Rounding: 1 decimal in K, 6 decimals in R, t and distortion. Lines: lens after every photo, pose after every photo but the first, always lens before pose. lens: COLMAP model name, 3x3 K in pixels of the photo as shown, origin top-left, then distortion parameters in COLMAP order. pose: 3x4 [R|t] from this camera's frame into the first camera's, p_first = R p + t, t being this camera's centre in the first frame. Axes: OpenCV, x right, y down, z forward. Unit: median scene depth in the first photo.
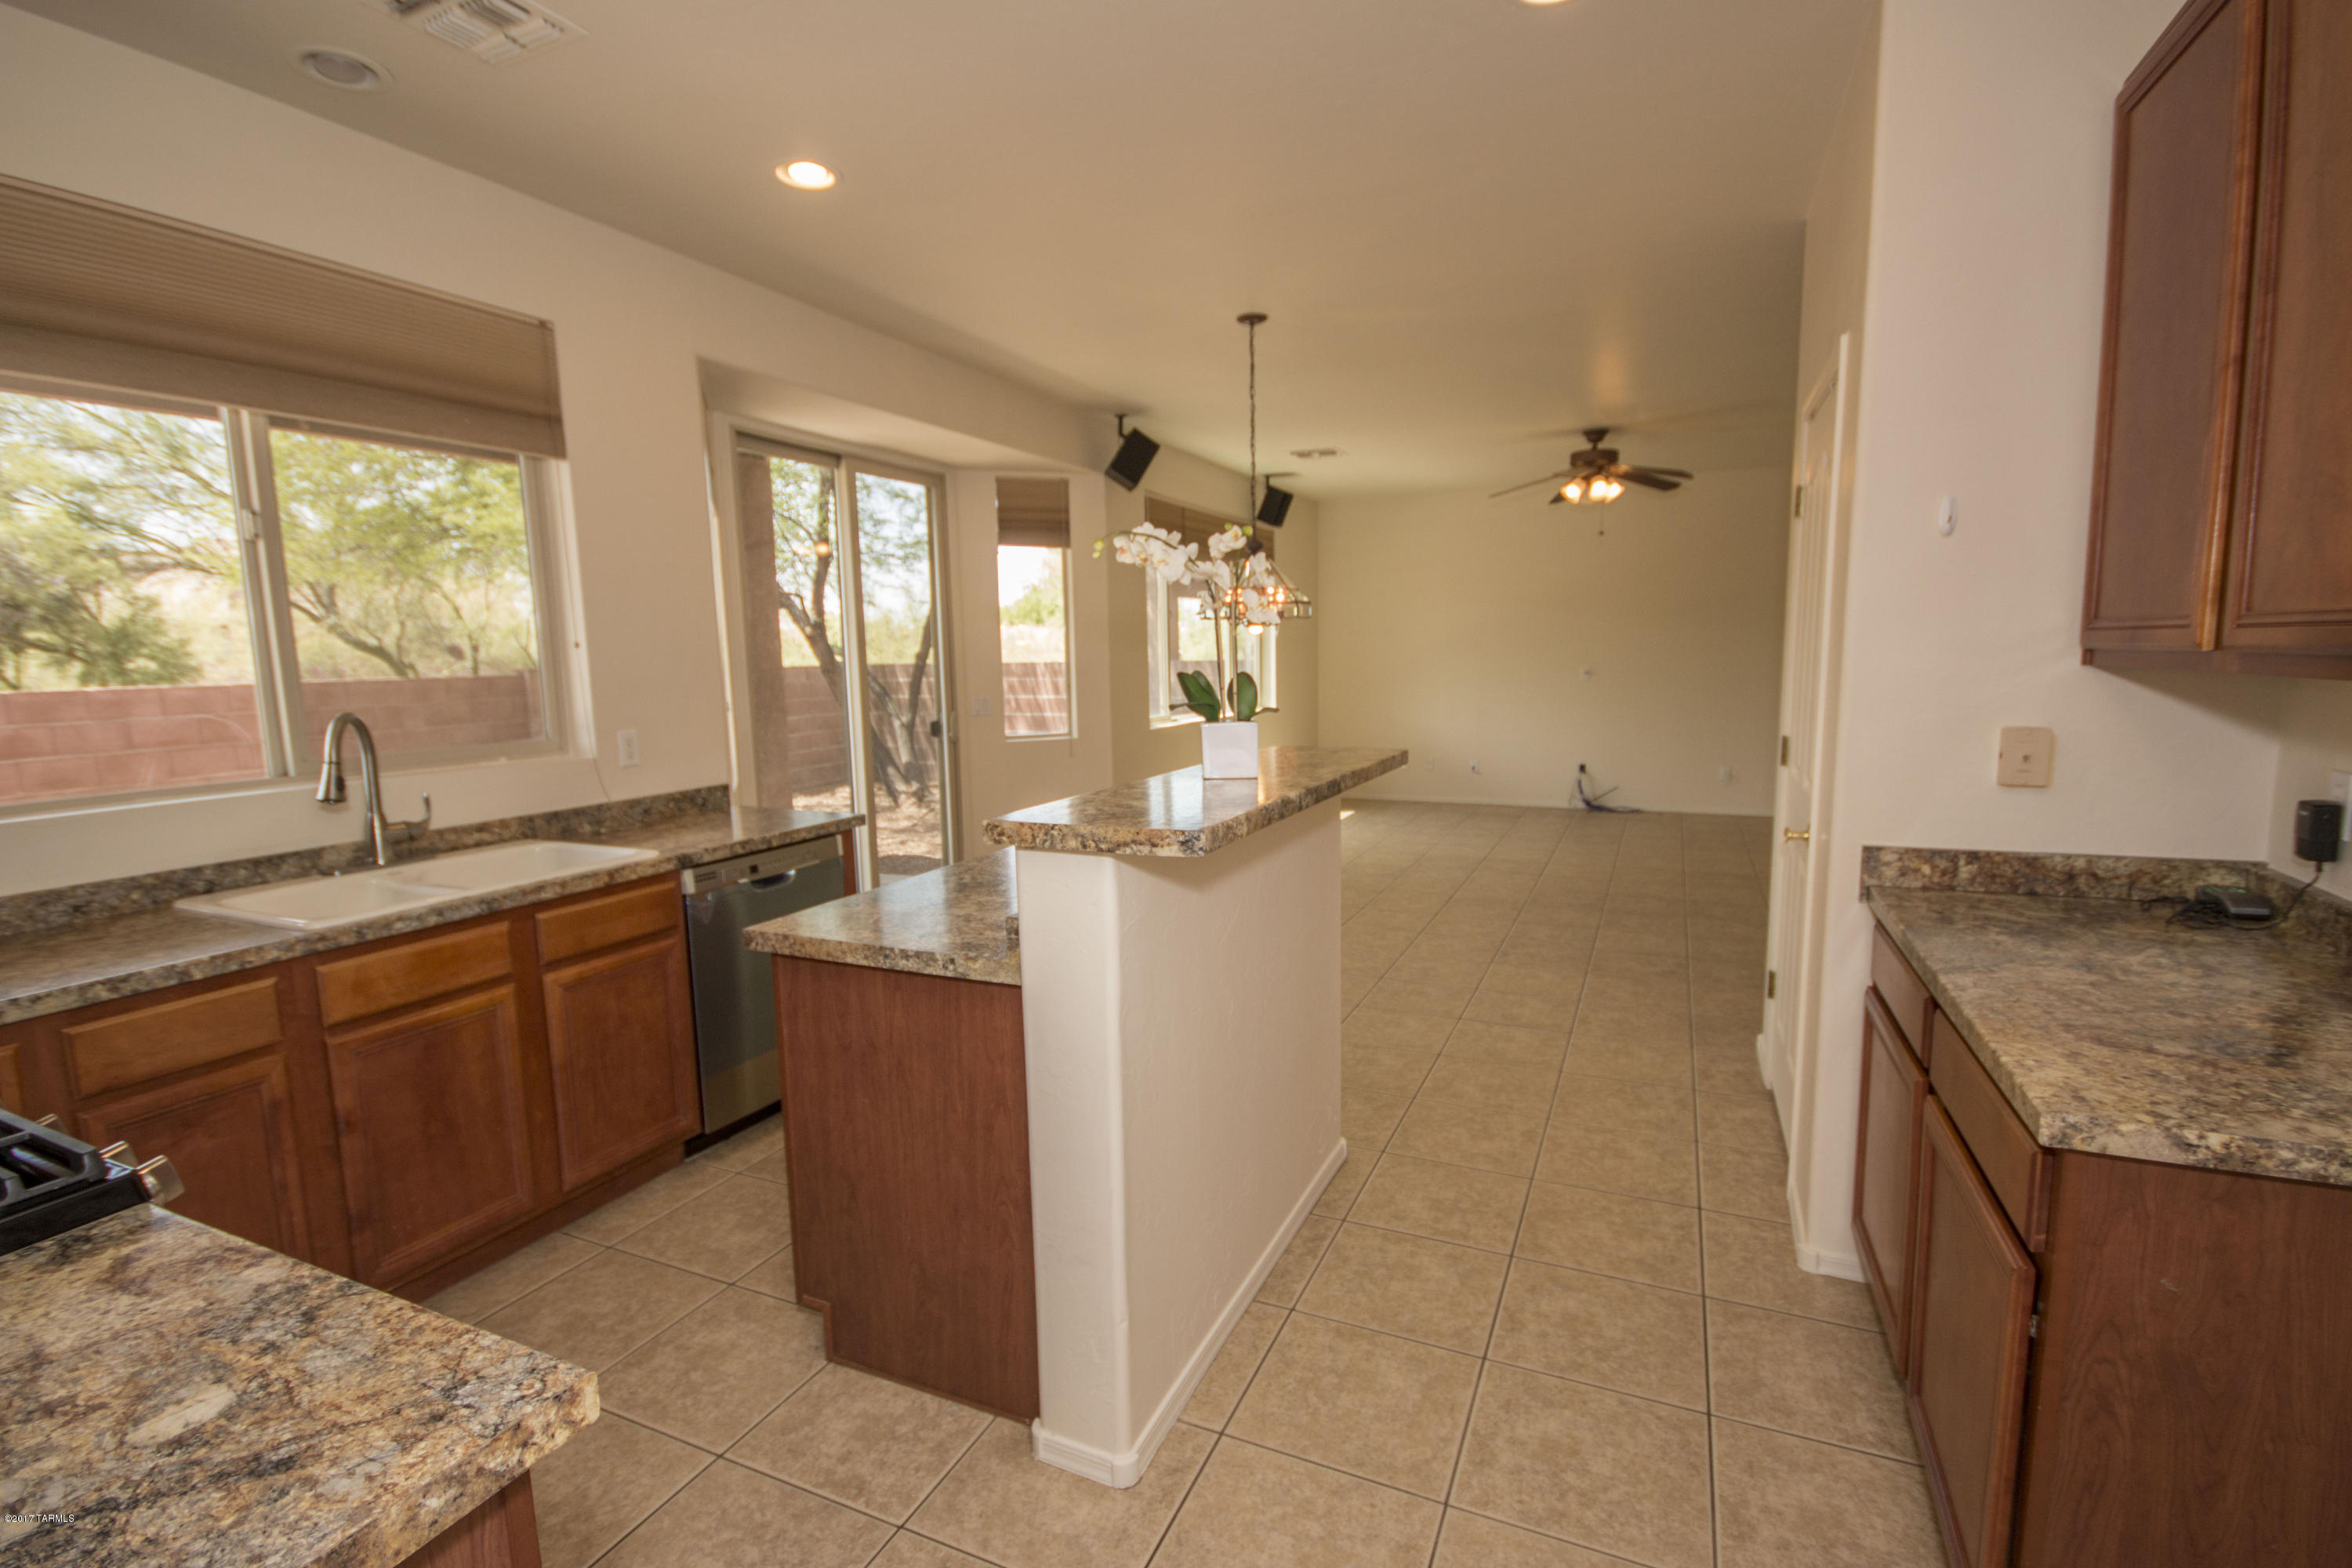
lens RADIAL K [[1076.5, 0, 1187.7], [0, 1076.5, 785.4], [0, 0, 1]] dist [0.005071, -0.008440]
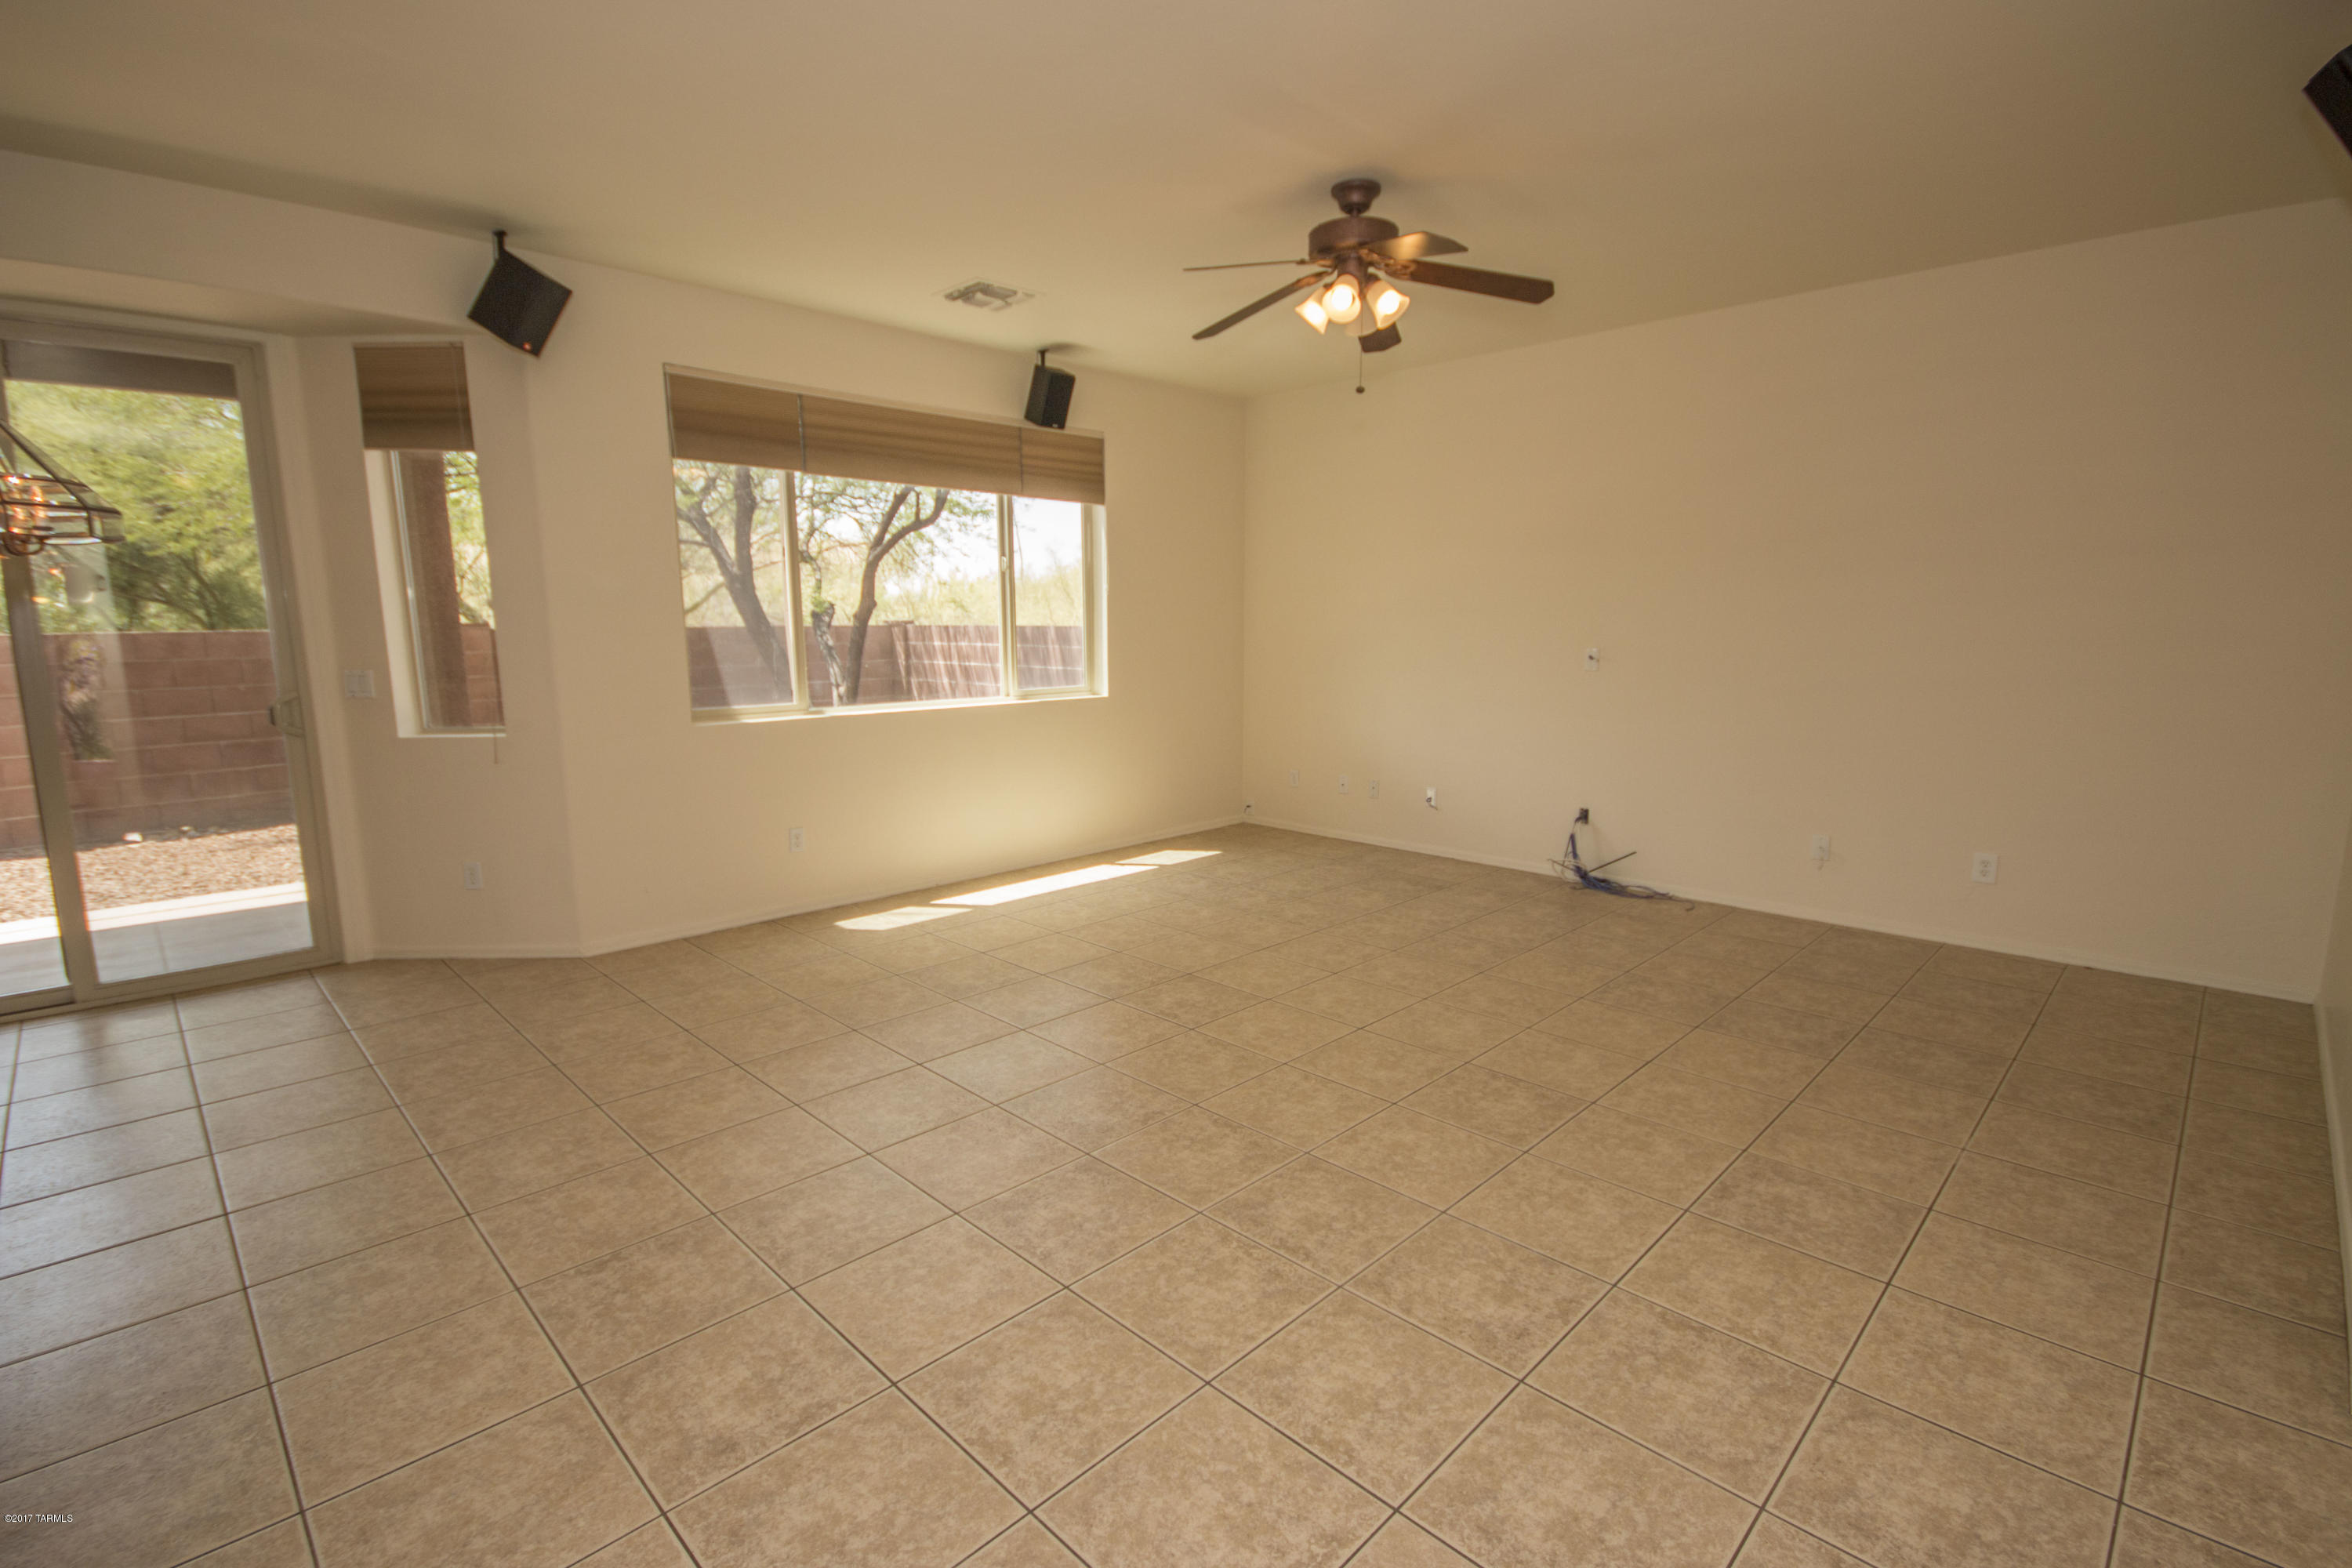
lens RADIAL K [[1076.5, 0, 1178.1], [0, 1076.5, 786.6], [0, 0, 1]] dist [0.005071, -0.008440]
pose [[0.936071, 0.066648, -0.345441, 1.005835], [-0.054879, 0.997534, 0.043751, -0.126621], [0.347505, -0.021996, 0.937420, 0.989784]]
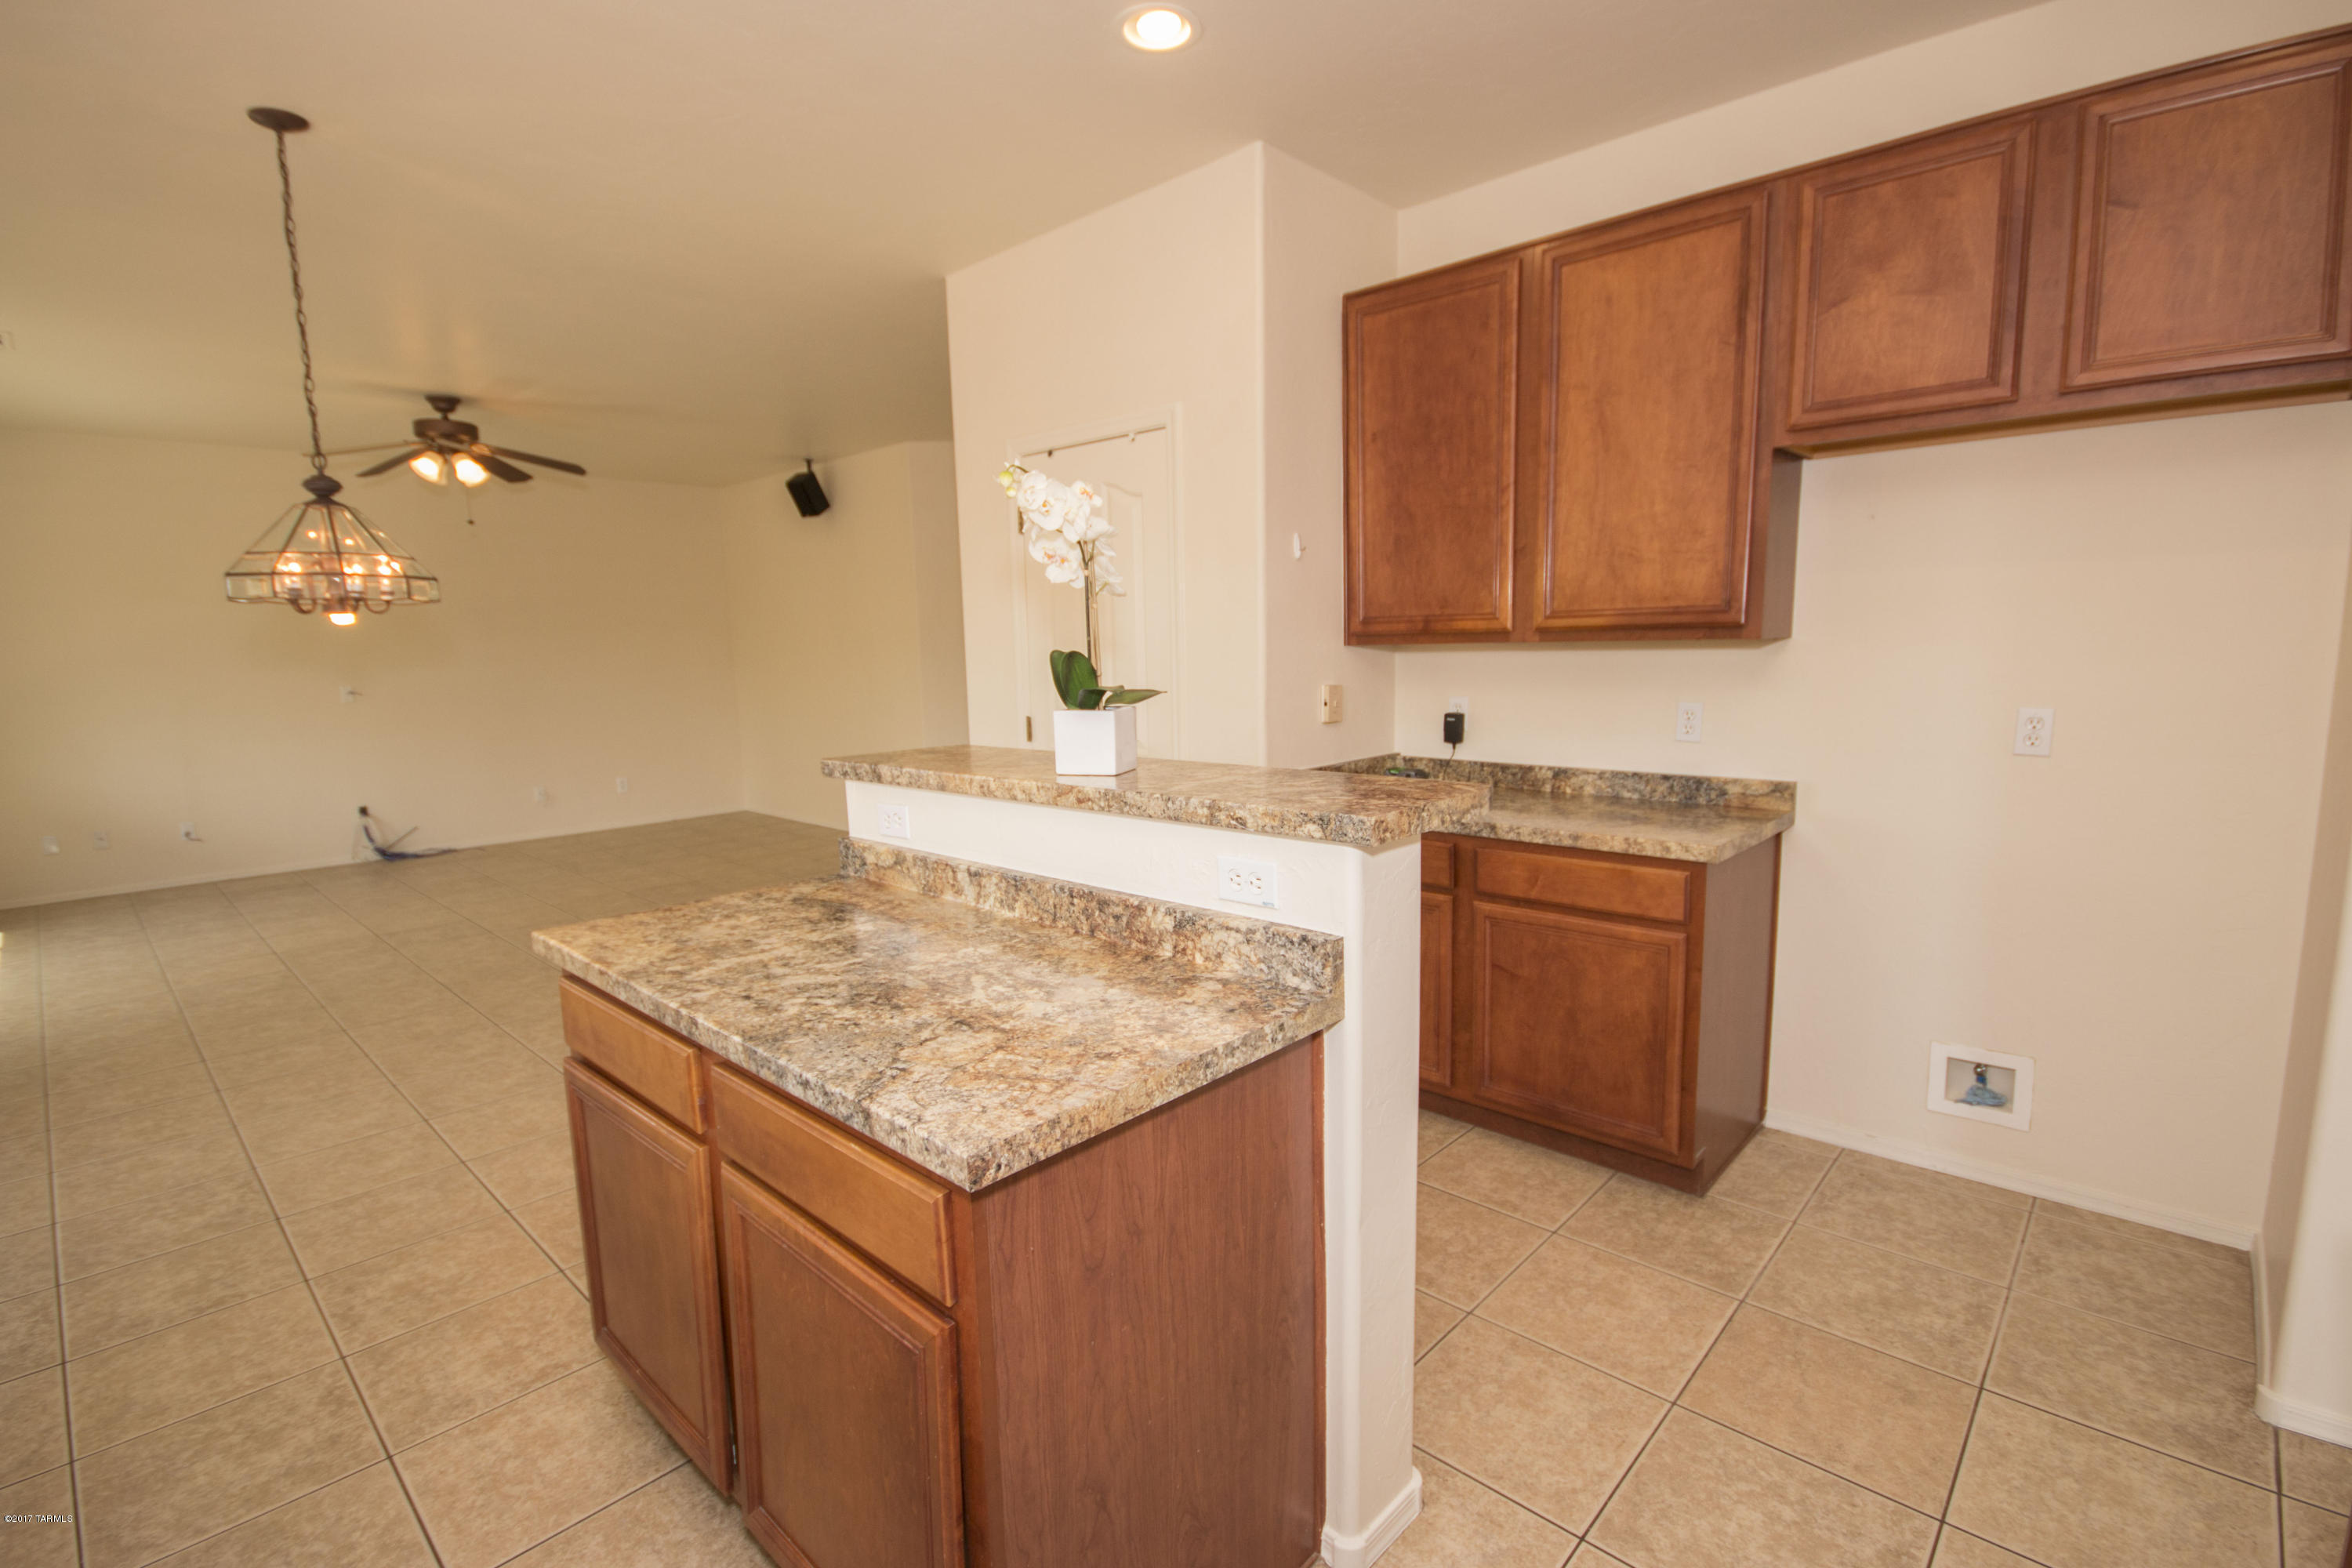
lens RADIAL K [[1076.5, 0, 1169.7], [0, 1076.5, 783.8], [0, 0, 1]] dist [0.005071, -0.008440]
pose [[0.335617, -0.114576, 0.935005, -0.504138], [0.135144, 0.988164, 0.072581, -0.036712], [-0.932254, 0.102000, 0.347129, 0.438120]]
